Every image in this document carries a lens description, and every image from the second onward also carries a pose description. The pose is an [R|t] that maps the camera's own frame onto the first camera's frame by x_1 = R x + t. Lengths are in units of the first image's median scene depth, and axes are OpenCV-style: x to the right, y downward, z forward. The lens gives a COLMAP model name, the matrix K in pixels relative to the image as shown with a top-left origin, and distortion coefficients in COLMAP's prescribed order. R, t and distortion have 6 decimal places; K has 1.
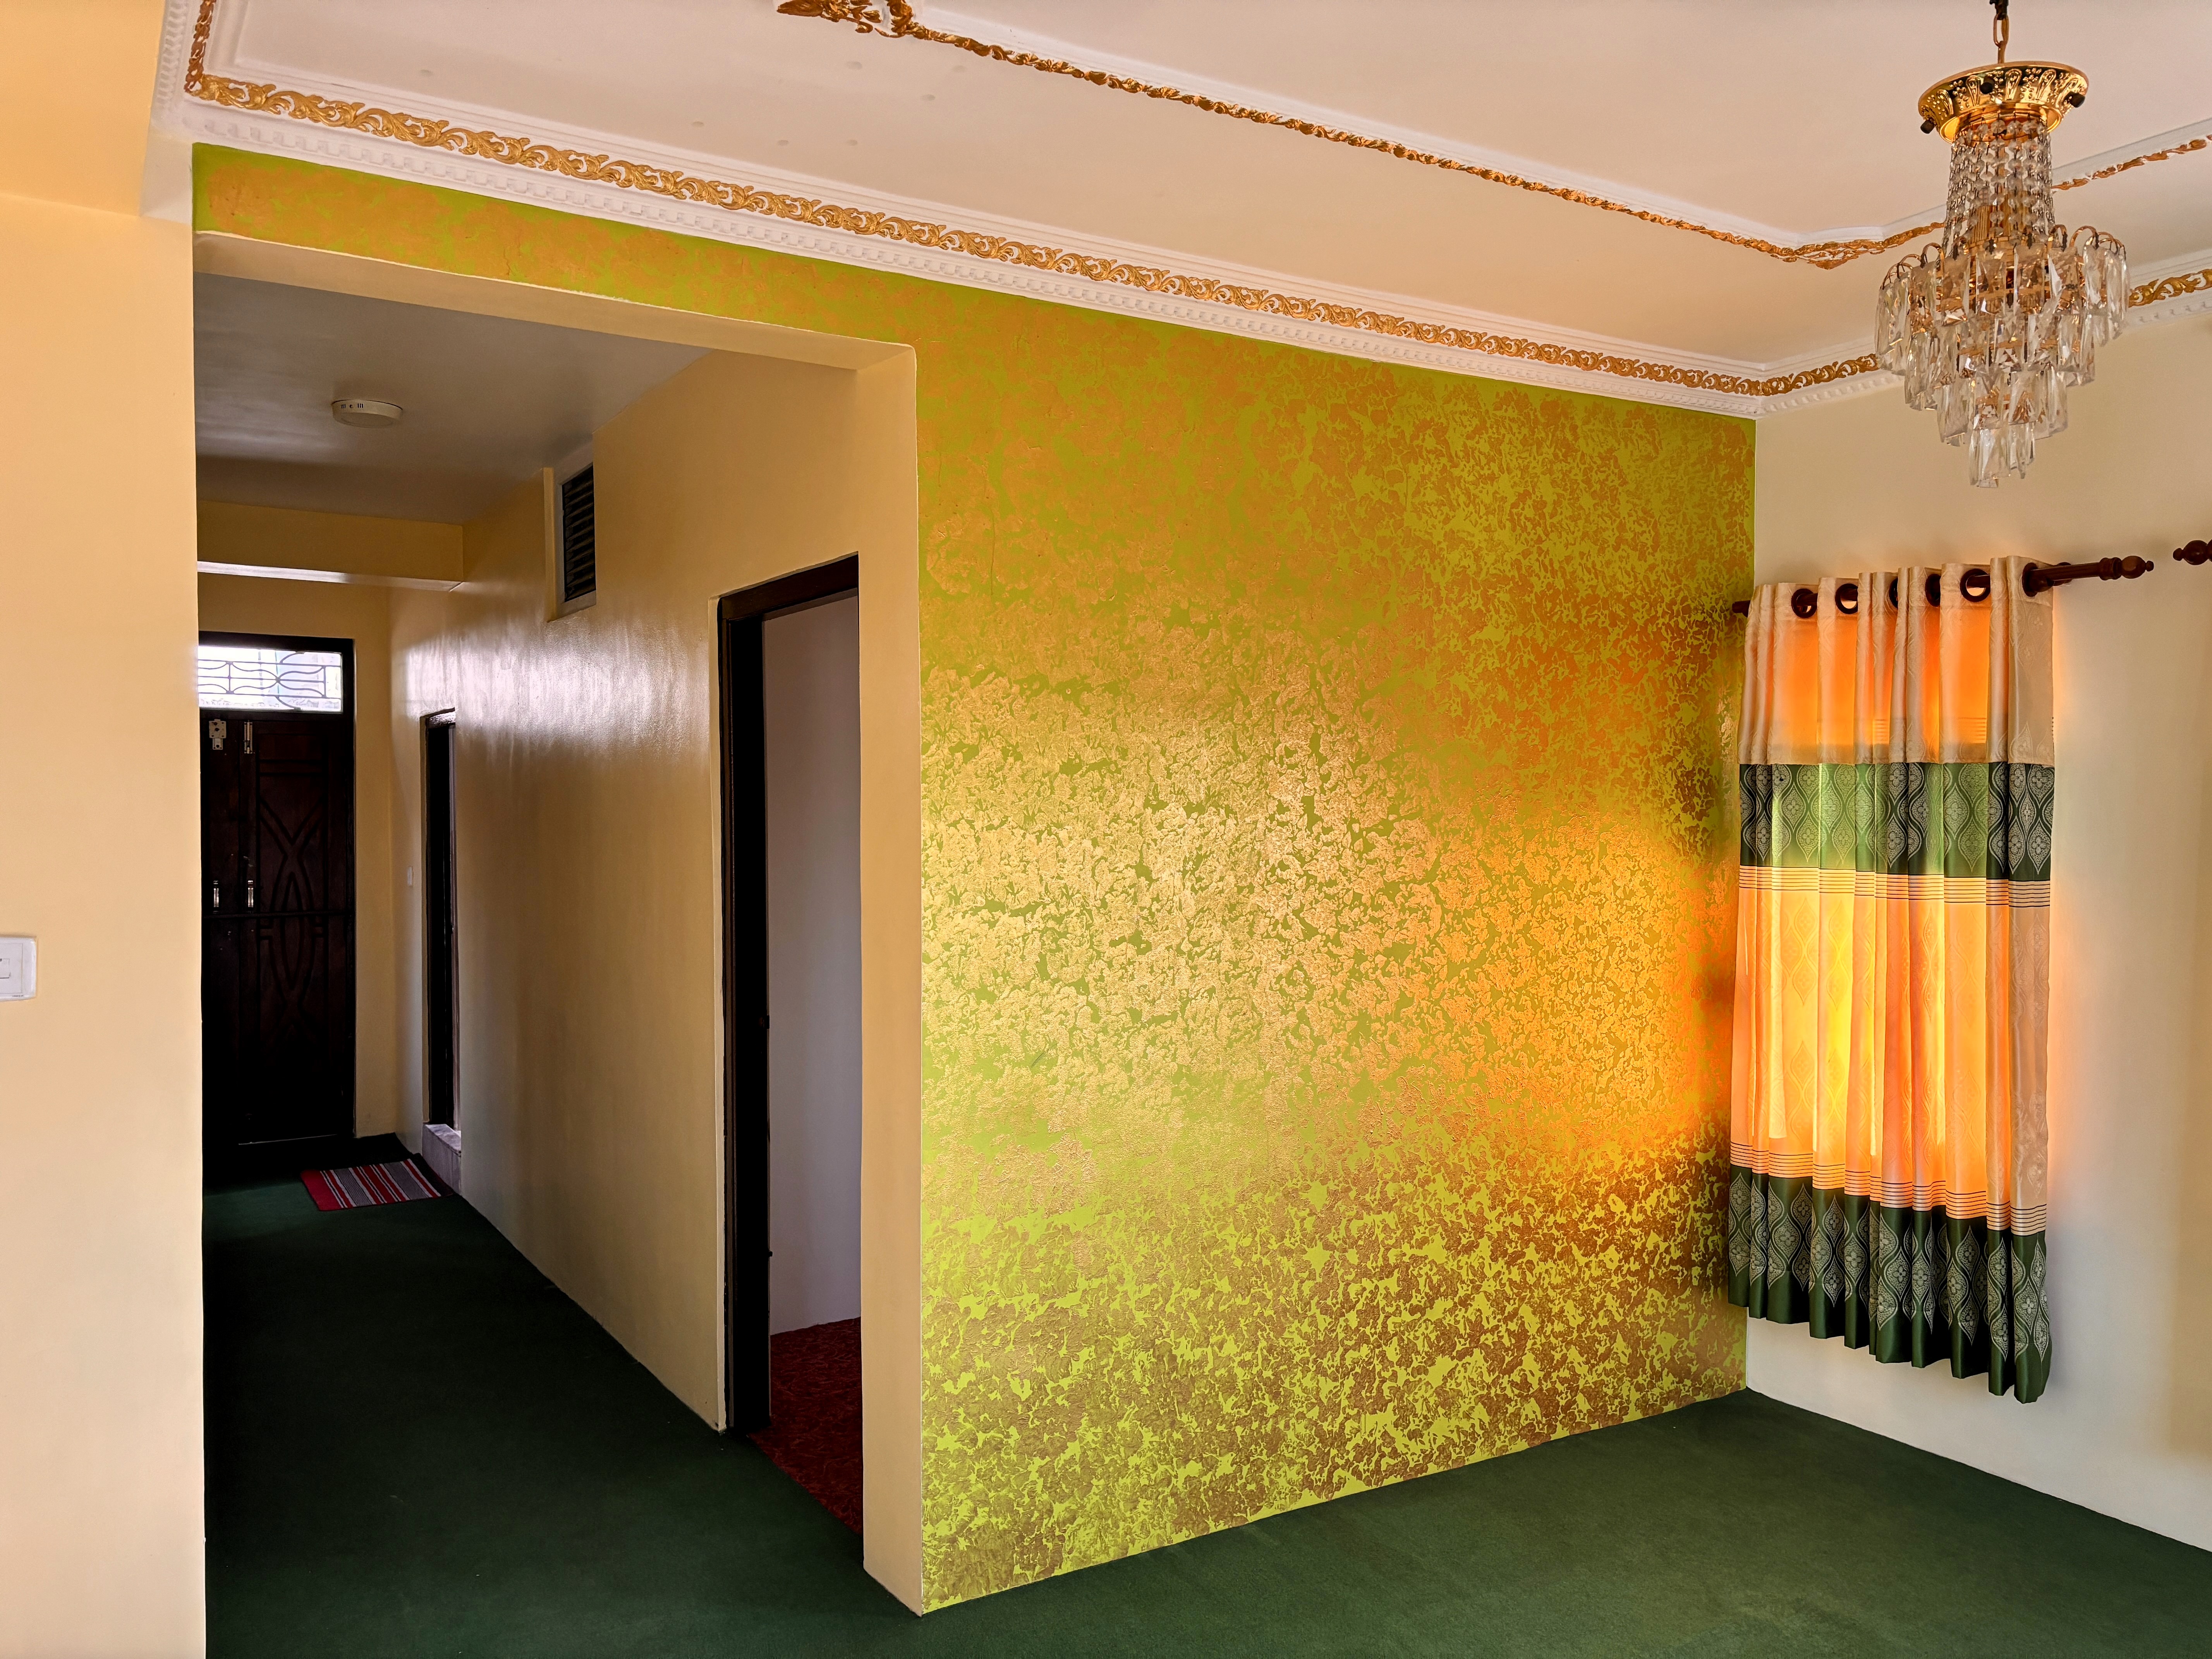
lens RADIAL K [[1665.4, 0, 1100.1], [0, 1665.4, 838.7], [0, 0, 1]] dist [0.012450, 0.003383]
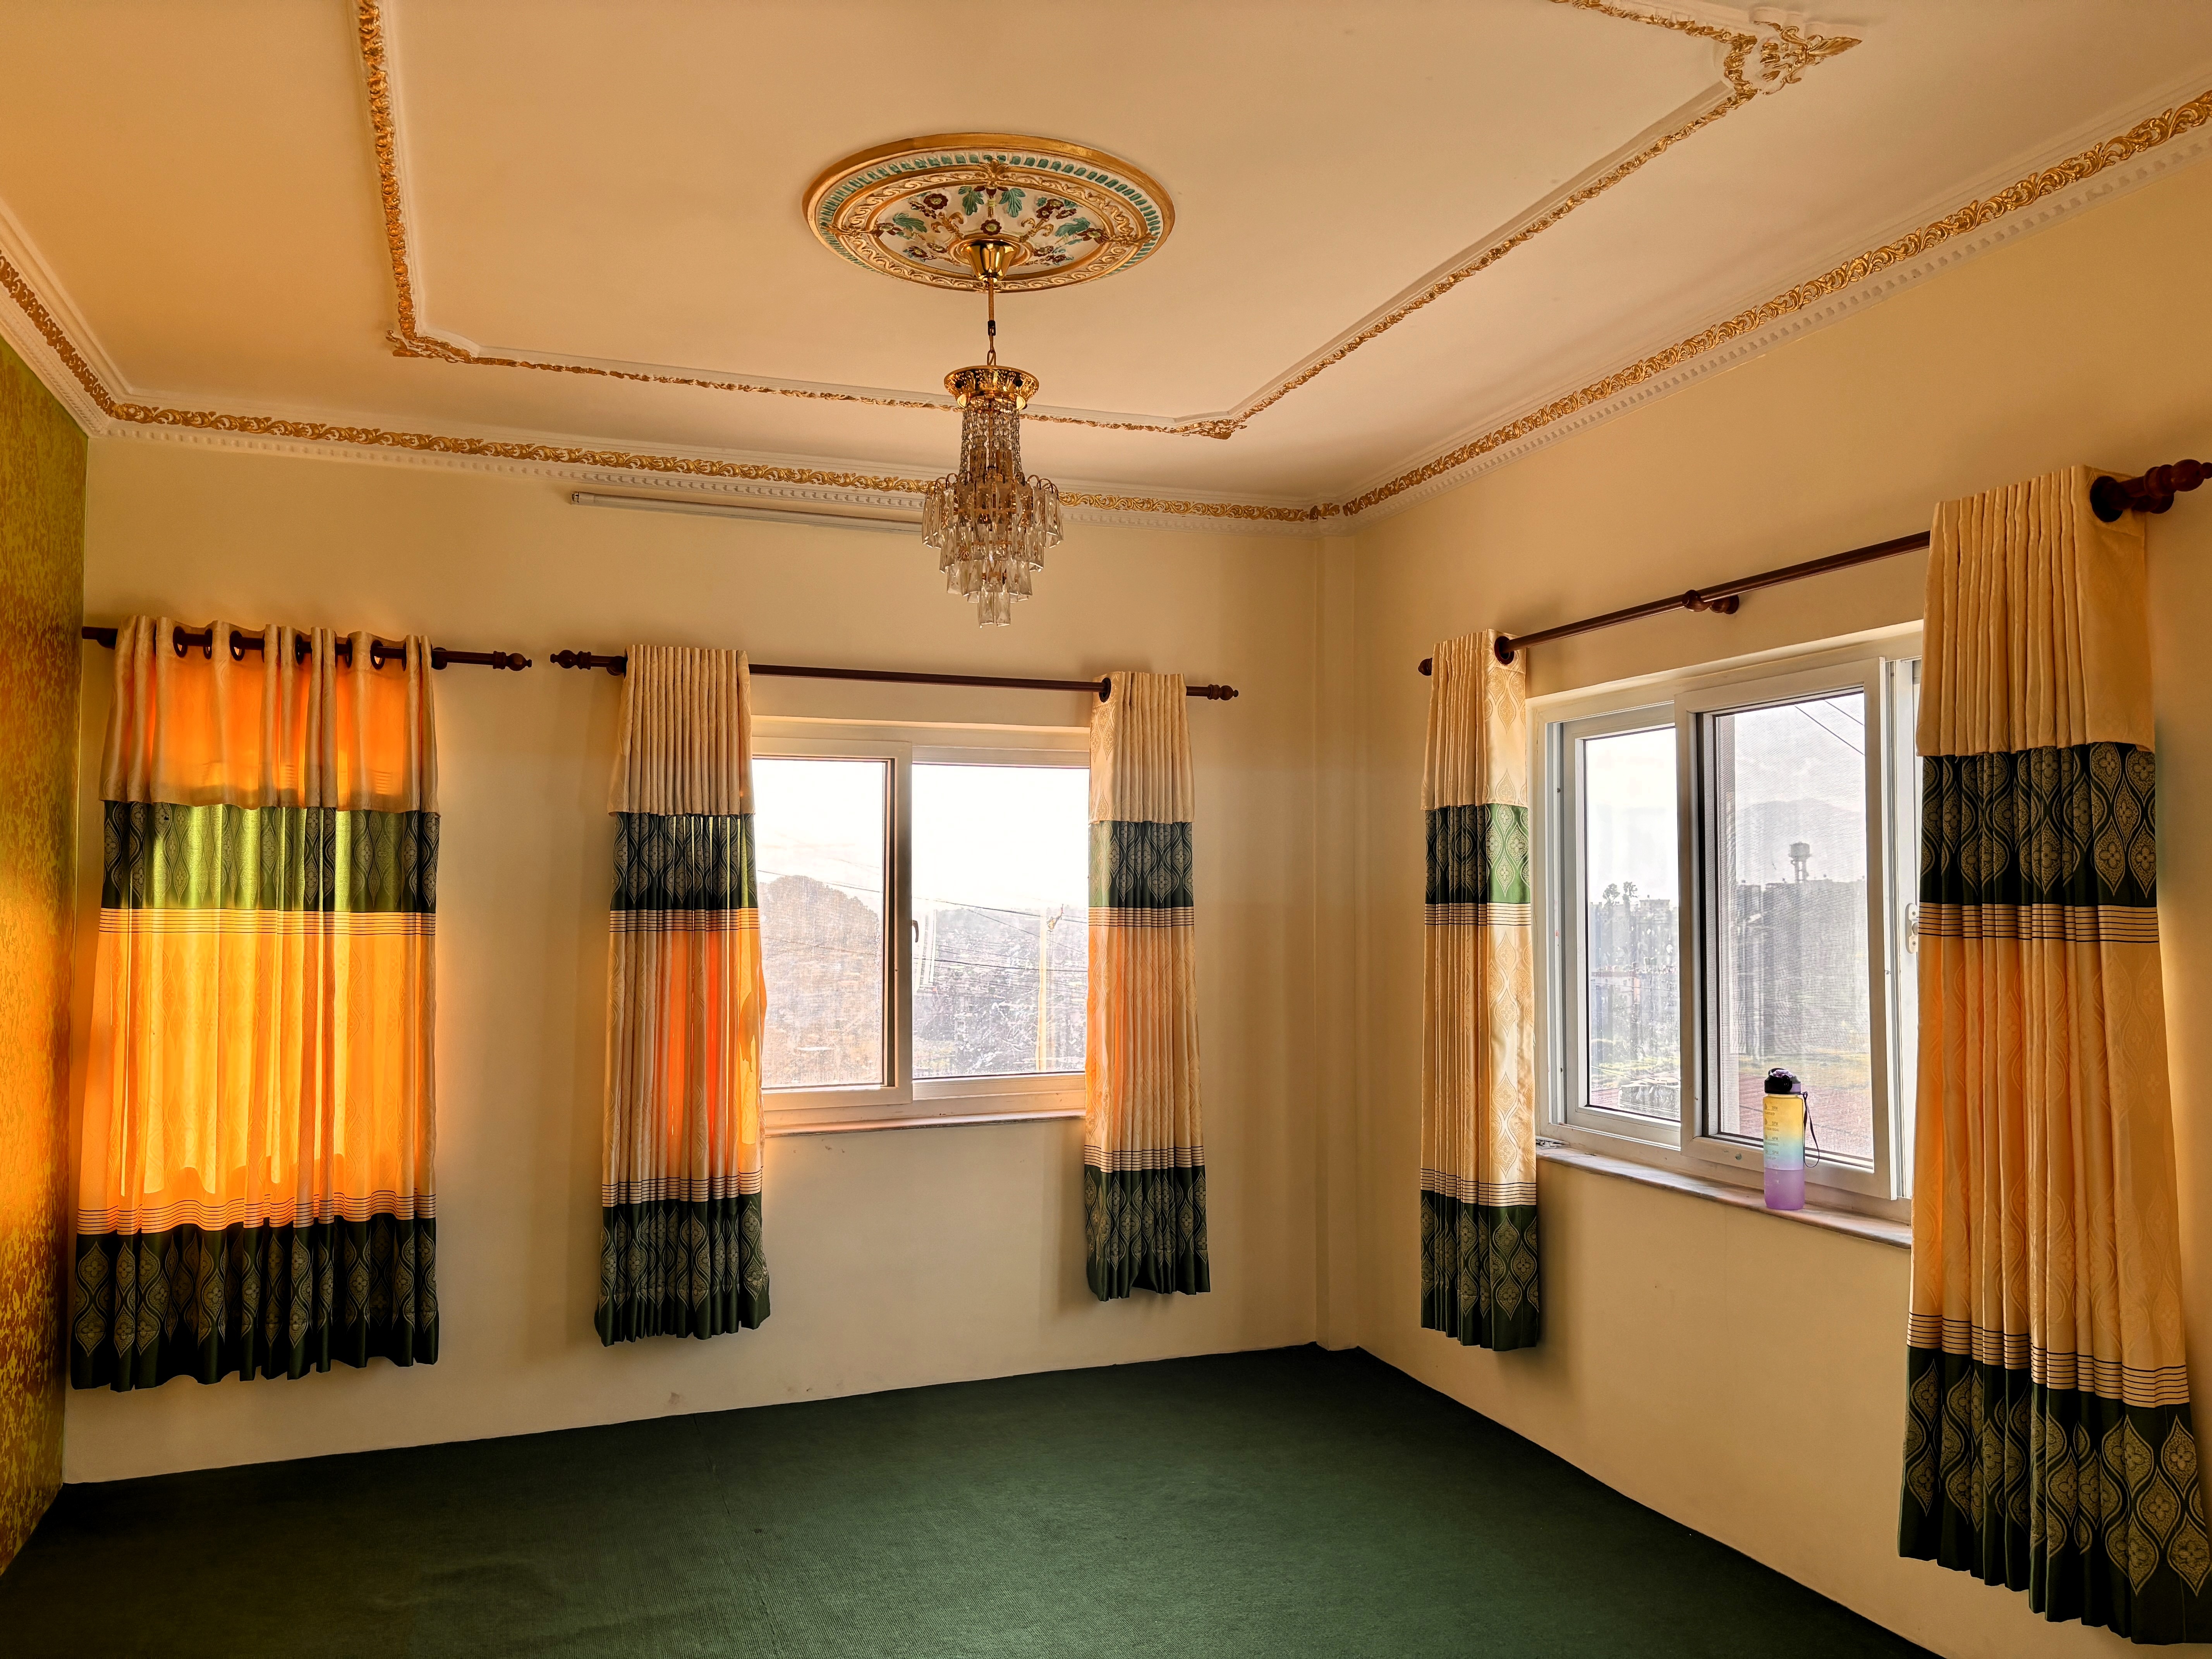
lens RADIAL K [[1665.4, 0, 1103.7], [0, 1665.4, 828.5], [0, 0, 1]] dist [0.012450, 0.003383]
pose [[0.184669, 0.045839, 0.981731, -0.458183], [0.016028, 0.998638, -0.049643, 0.028440], [-0.982670, 0.024902, 0.183683, 0.289377]]
